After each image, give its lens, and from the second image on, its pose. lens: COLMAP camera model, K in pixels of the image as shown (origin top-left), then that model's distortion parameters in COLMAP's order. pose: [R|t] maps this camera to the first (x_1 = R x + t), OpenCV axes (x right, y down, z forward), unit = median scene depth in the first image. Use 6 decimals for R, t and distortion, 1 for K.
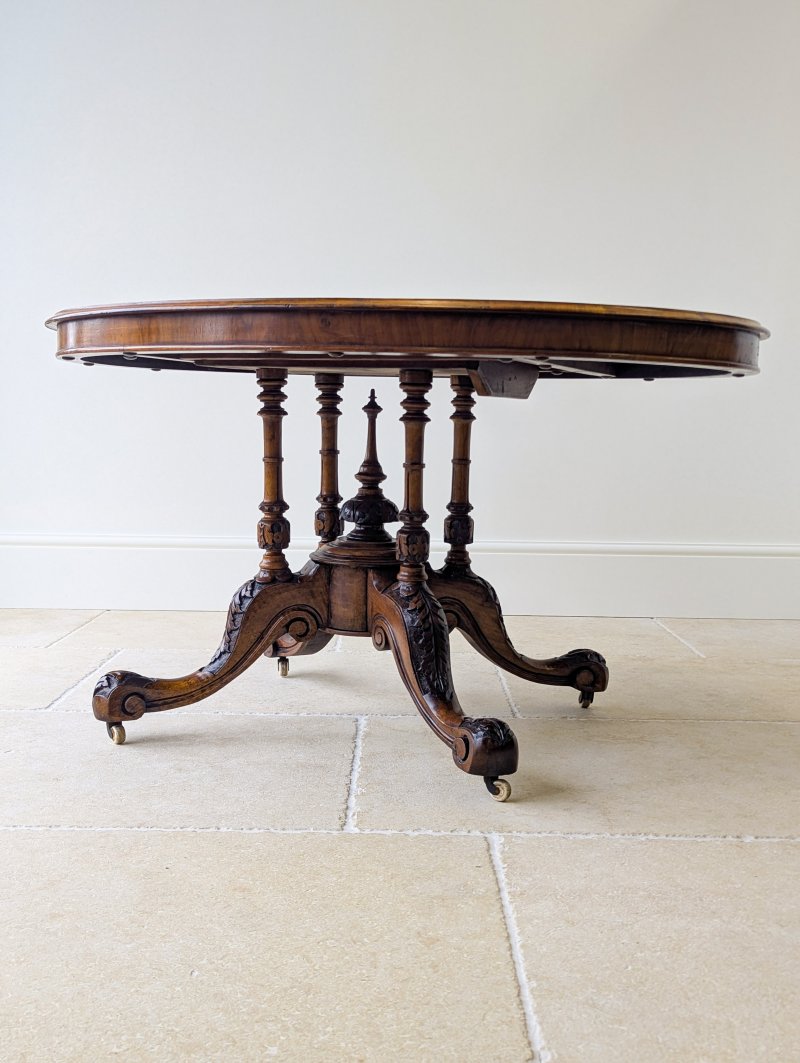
lens RADIAL K [[1147.5, 0, 391.4], [0, 1147.5, 530.3], [0, 0, 1]] dist [0.031933, 0.000000]
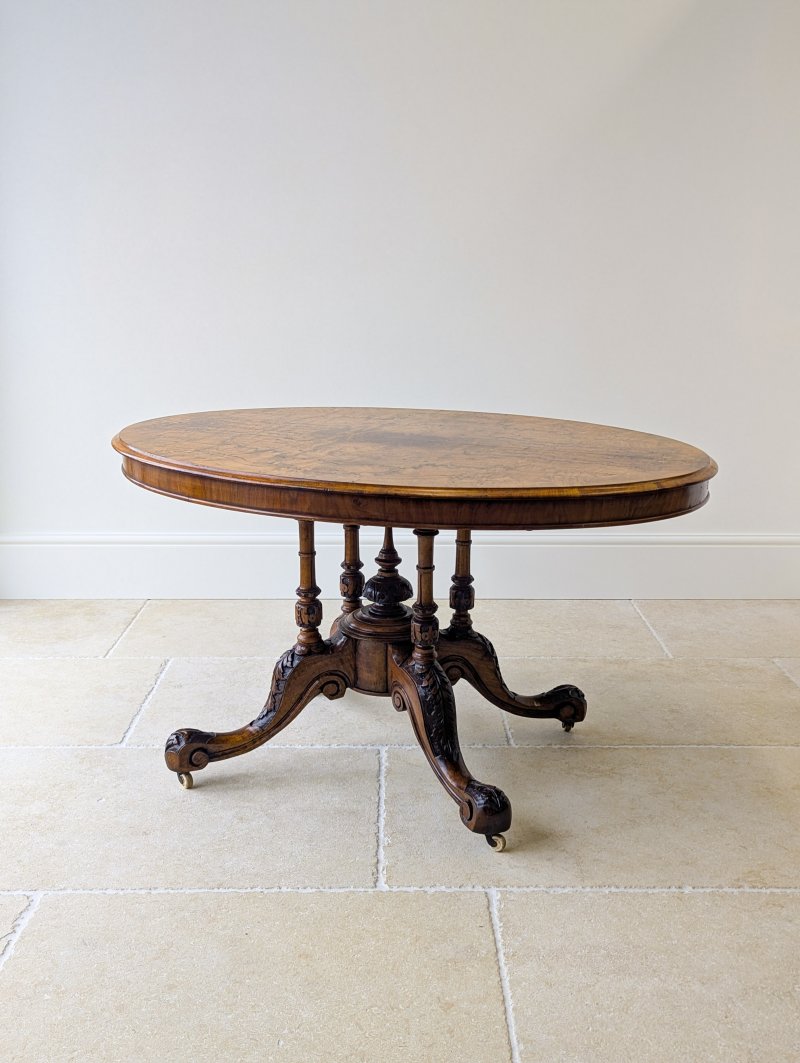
lens RADIAL K [[1147.5, 0, 400.8], [0, 1147.5, 512.4], [0, 0, 1]] dist [0.031933, 0.000000]
pose [[0.999841, -0.013955, 0.011063, -0.022322], [0.012539, 0.992804, 0.119094, -0.305221], [-0.012645, -0.118937, 0.992821, -0.232266]]
